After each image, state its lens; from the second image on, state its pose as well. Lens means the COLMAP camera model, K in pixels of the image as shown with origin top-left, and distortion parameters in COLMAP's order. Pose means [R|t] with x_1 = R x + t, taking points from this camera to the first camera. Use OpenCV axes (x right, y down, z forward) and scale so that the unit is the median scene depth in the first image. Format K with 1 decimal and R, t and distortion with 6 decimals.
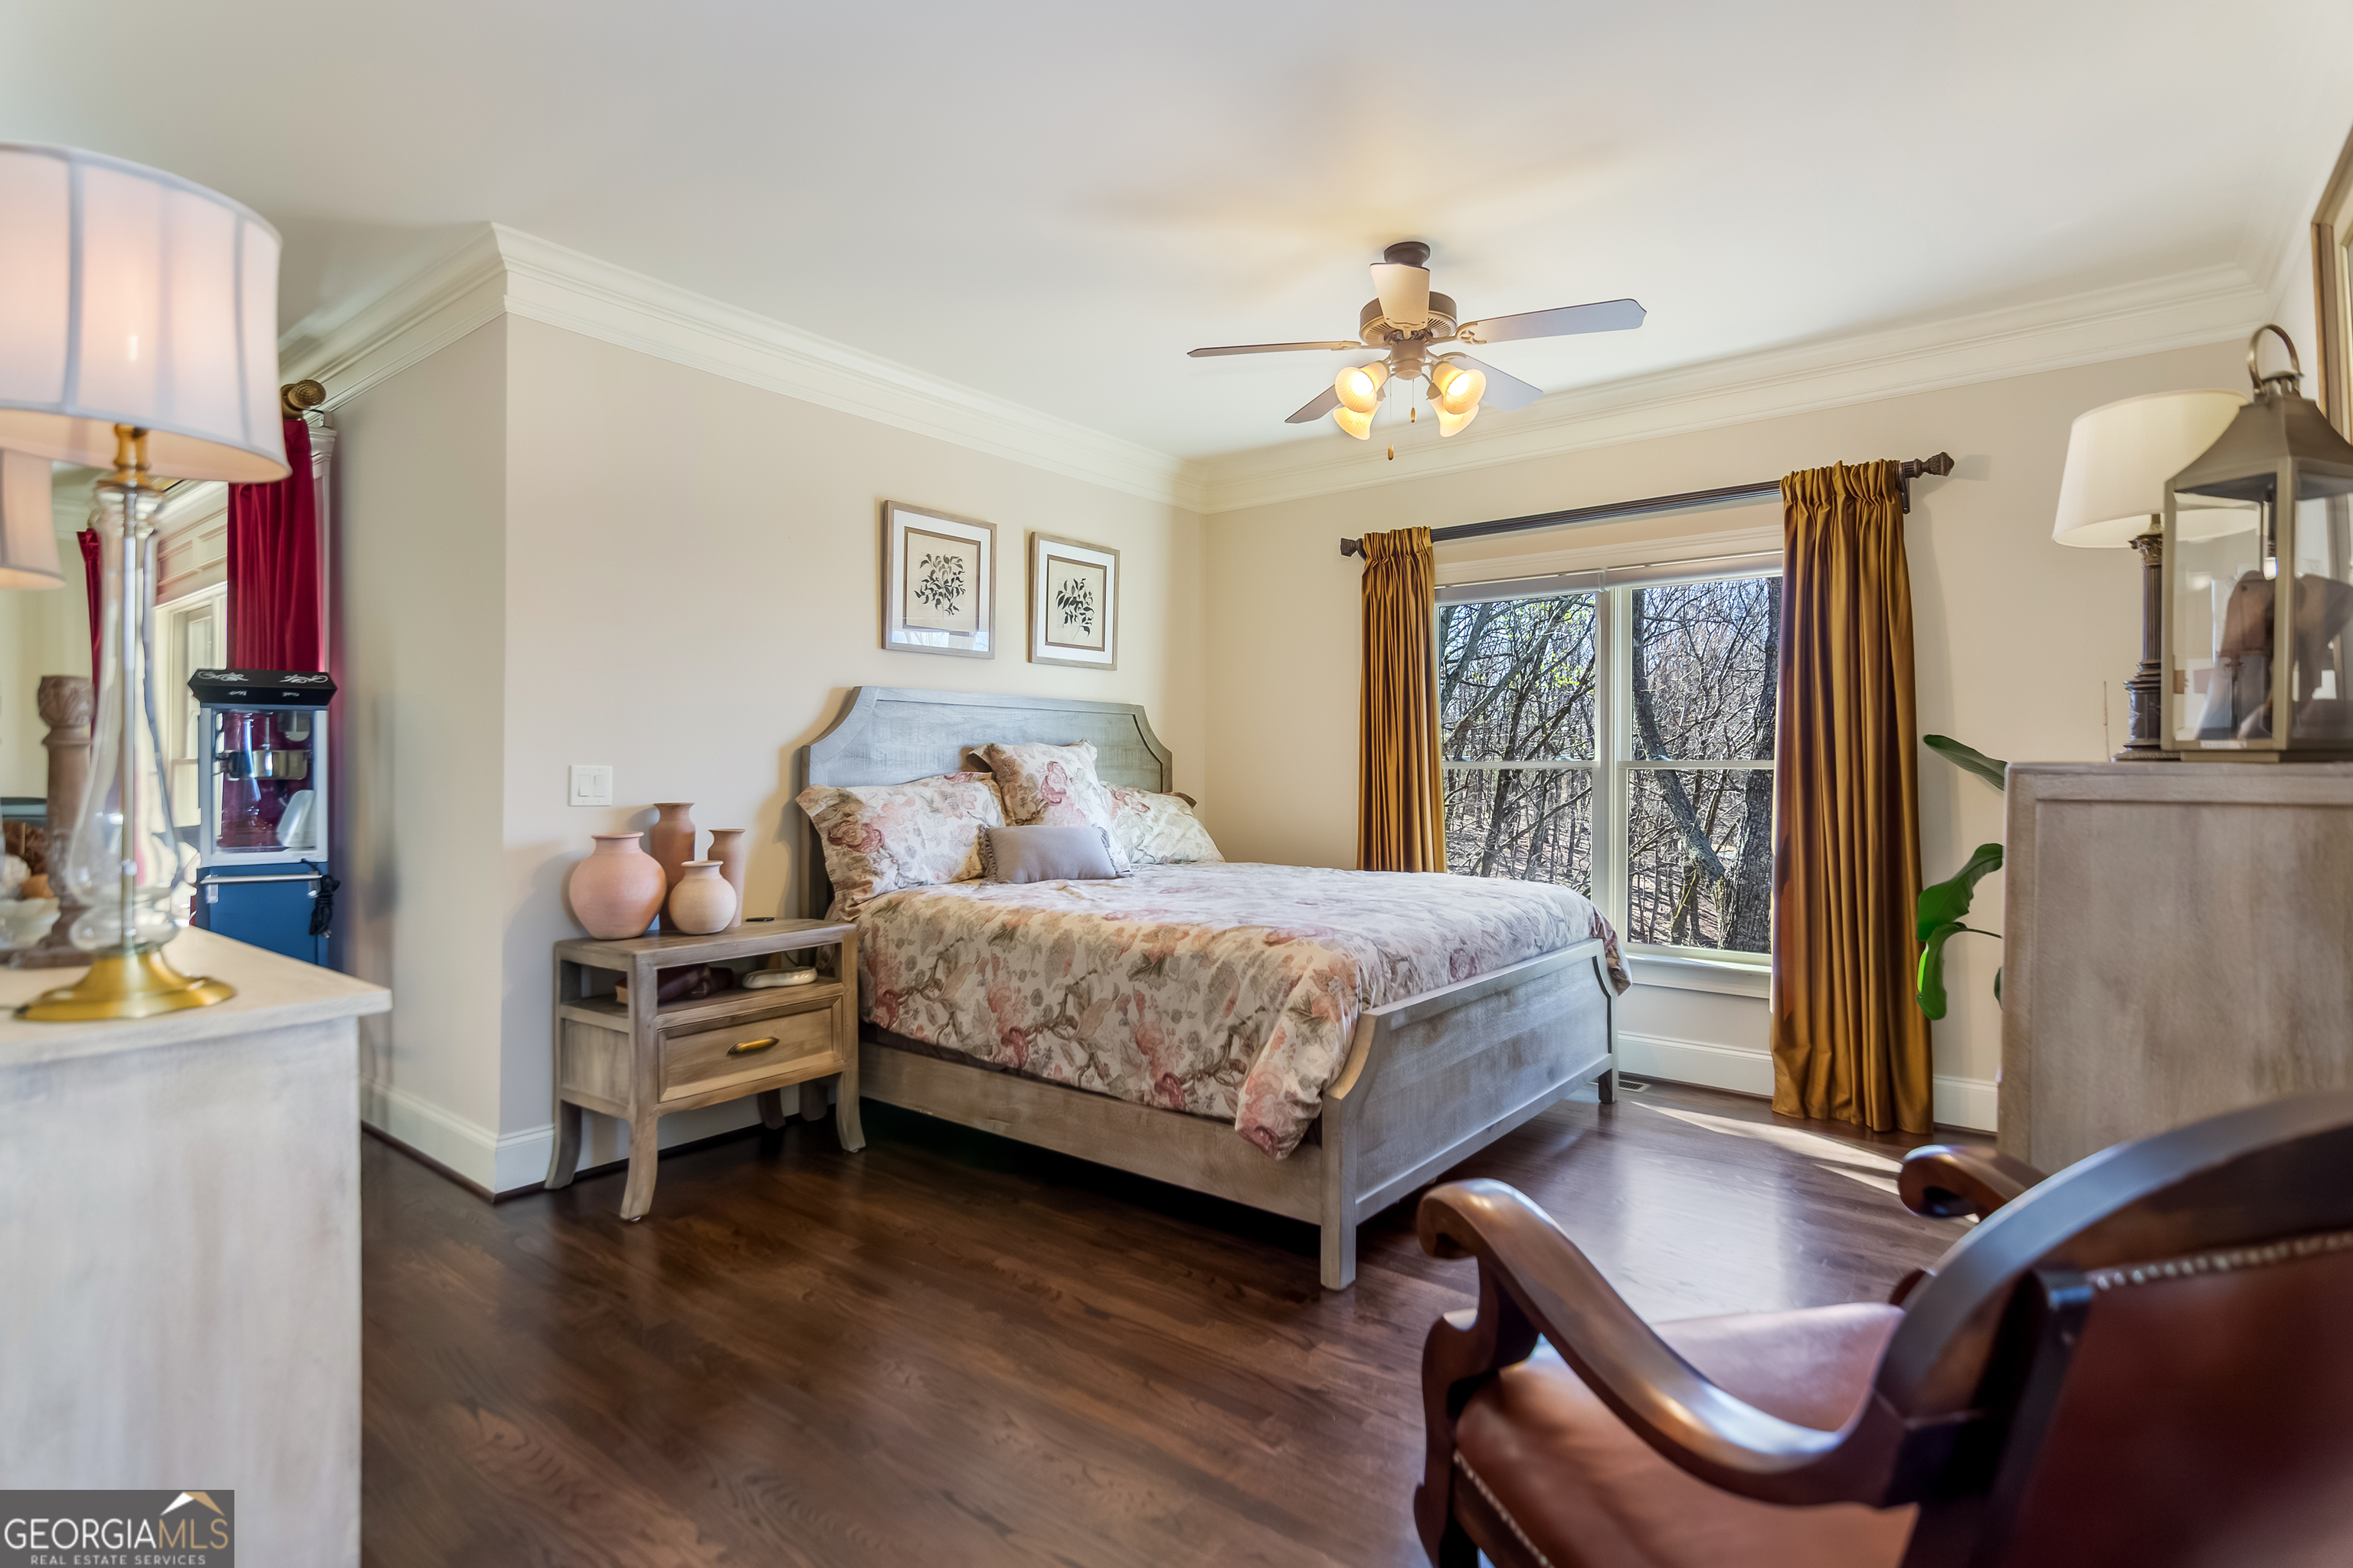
lens RADIAL K [[1178.1, 0, 1182.2], [0, 1178.1, 769.6], [0, 0, 1]] dist [0.006087, 0.000156]
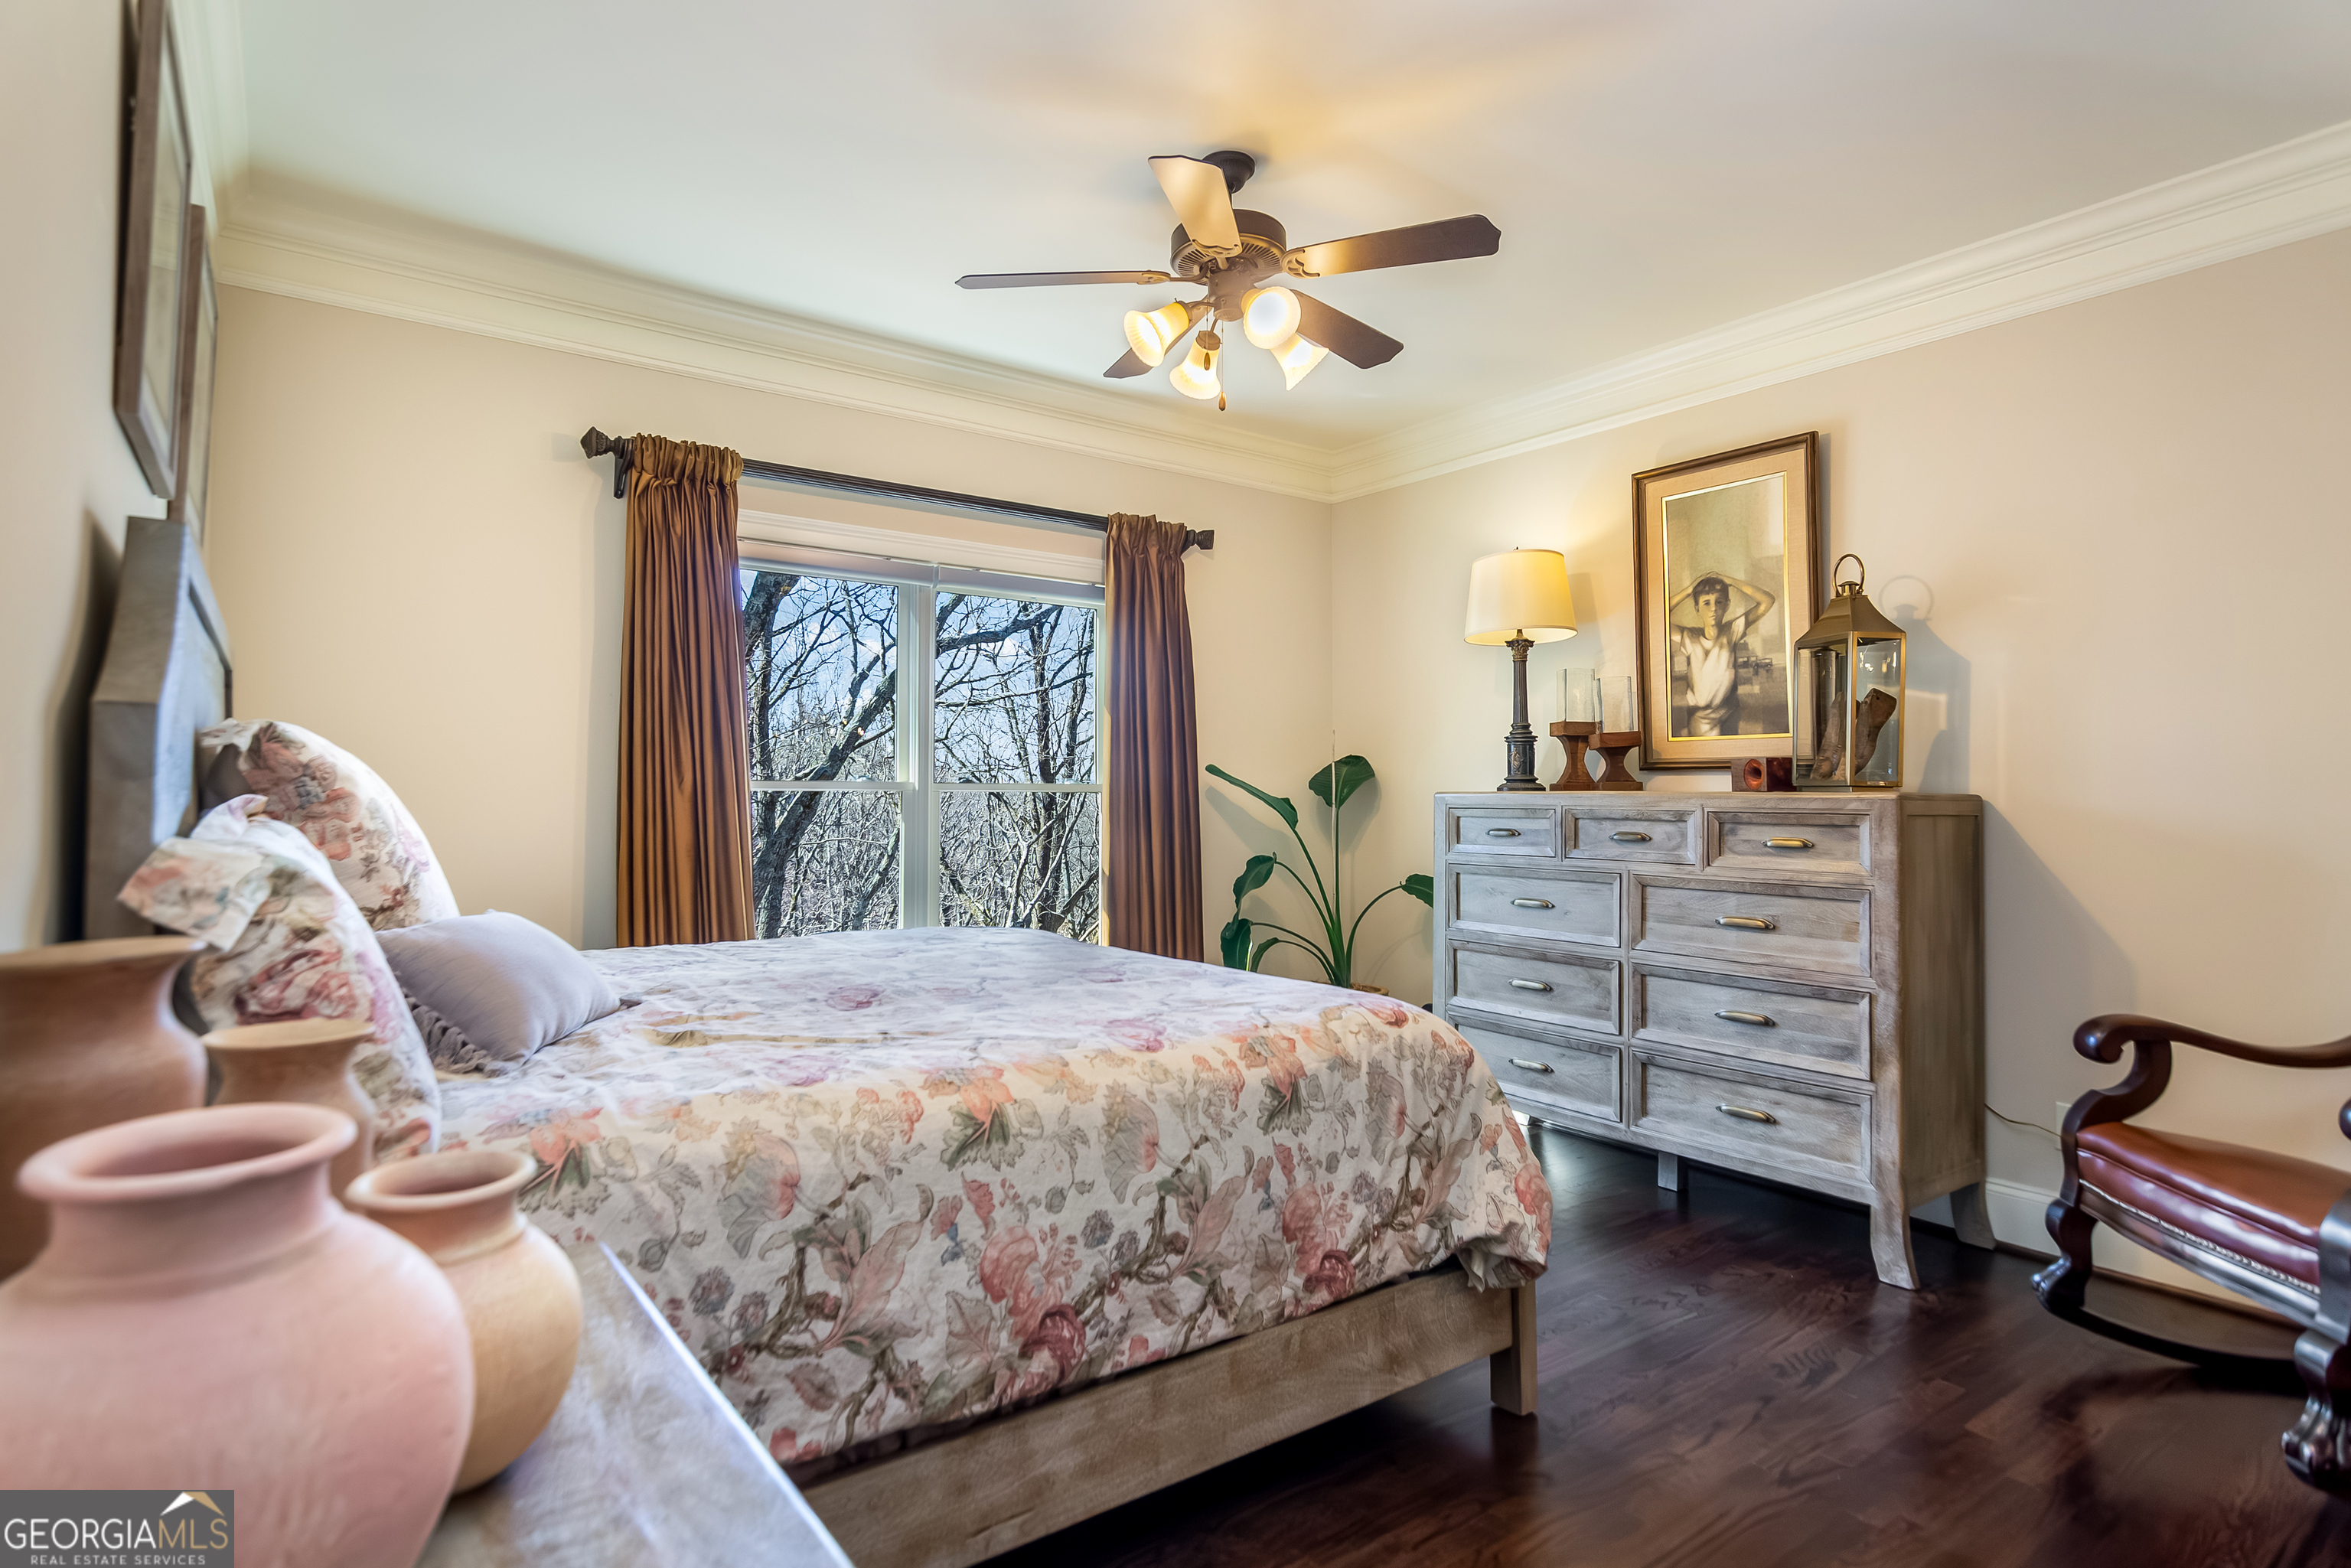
lens RADIAL K [[1238.2, 0, 1178.5], [0, 1238.2, 789.4], [0, 0, 1]] dist [-0.003538, -0.000310]
pose [[0.258983, 0.009375, 0.965836, -0.662182], [0.001631, 0.999947, -0.010143, 0.004613], [-0.965880, 0.004202, 0.258954, 0.845122]]
